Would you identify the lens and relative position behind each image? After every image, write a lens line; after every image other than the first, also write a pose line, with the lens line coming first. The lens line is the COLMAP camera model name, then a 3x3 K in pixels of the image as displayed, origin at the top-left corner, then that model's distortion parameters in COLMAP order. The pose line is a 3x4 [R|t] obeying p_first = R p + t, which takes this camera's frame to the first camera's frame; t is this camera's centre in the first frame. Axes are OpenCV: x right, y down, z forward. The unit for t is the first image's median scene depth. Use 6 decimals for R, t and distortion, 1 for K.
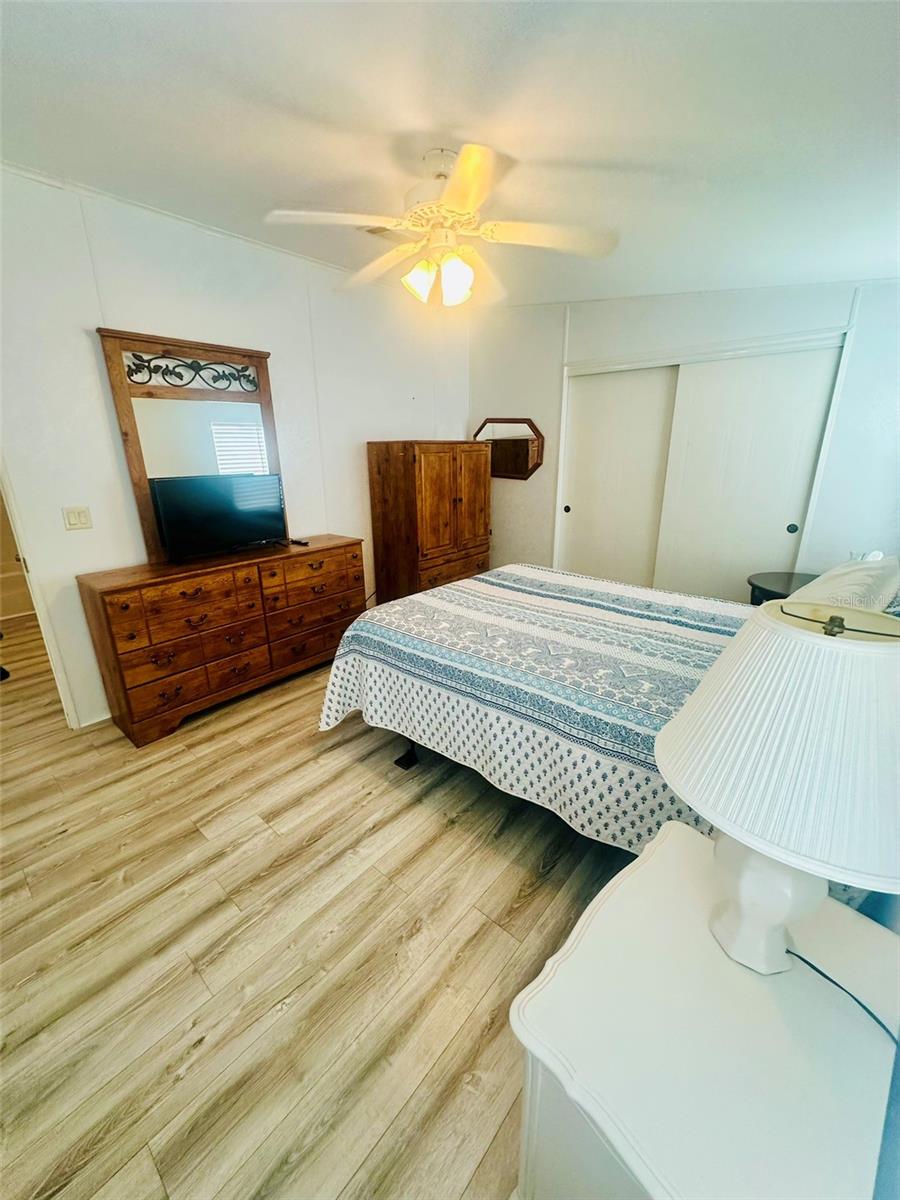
lens RADIAL K [[479.1, 0, 442.4], [0, 479.1, 600.2], [0, 0, 1]] dist [0.000558, 0.000114]
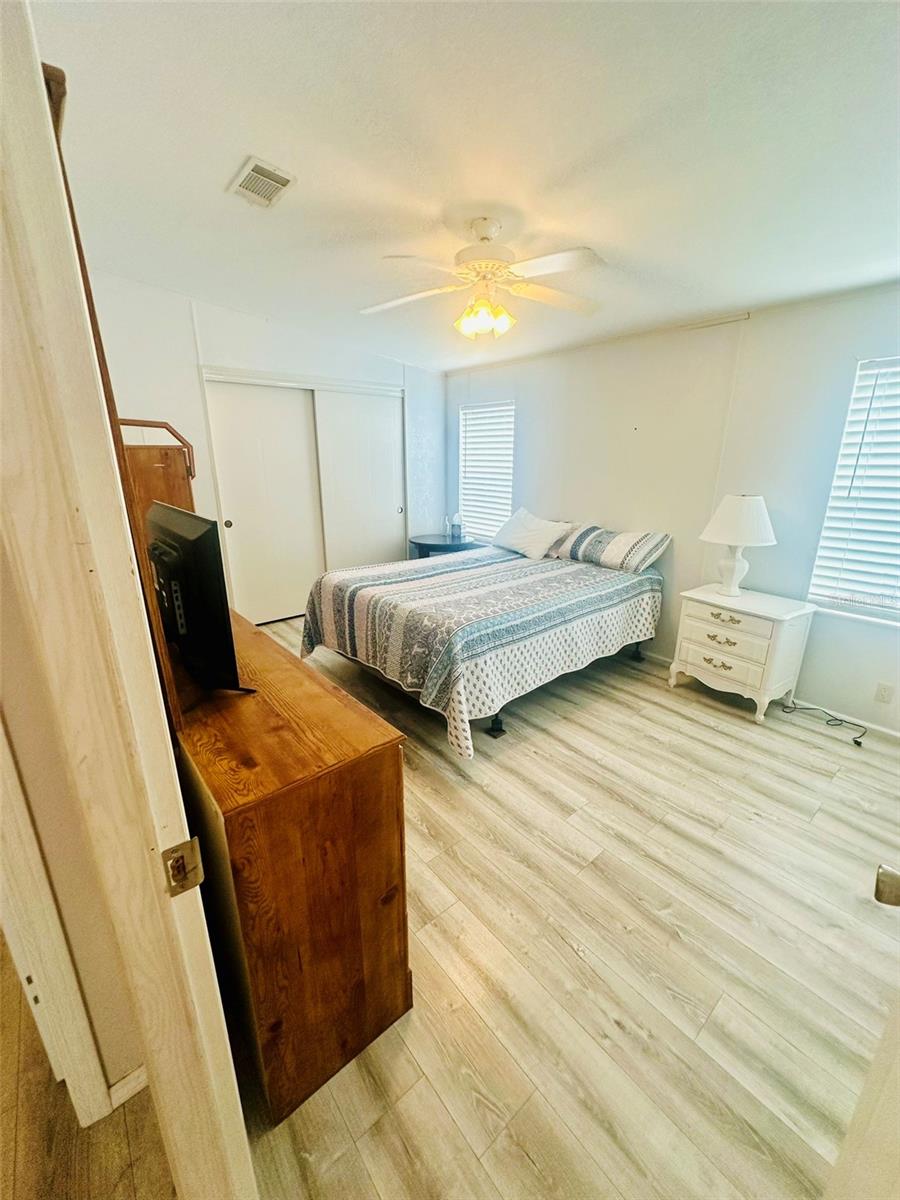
lens RADIAL K [[479.1, 0, 452.7], [0, 479.1, 601.9], [0, 0, 1]] dist [0.000558, 0.000114]
pose [[0.145530, -0.280394, 0.948789, -1.247416], [0.303856, 0.925316, 0.226850, -0.270196], [-0.941537, 0.255282, 0.219861, 0.892249]]
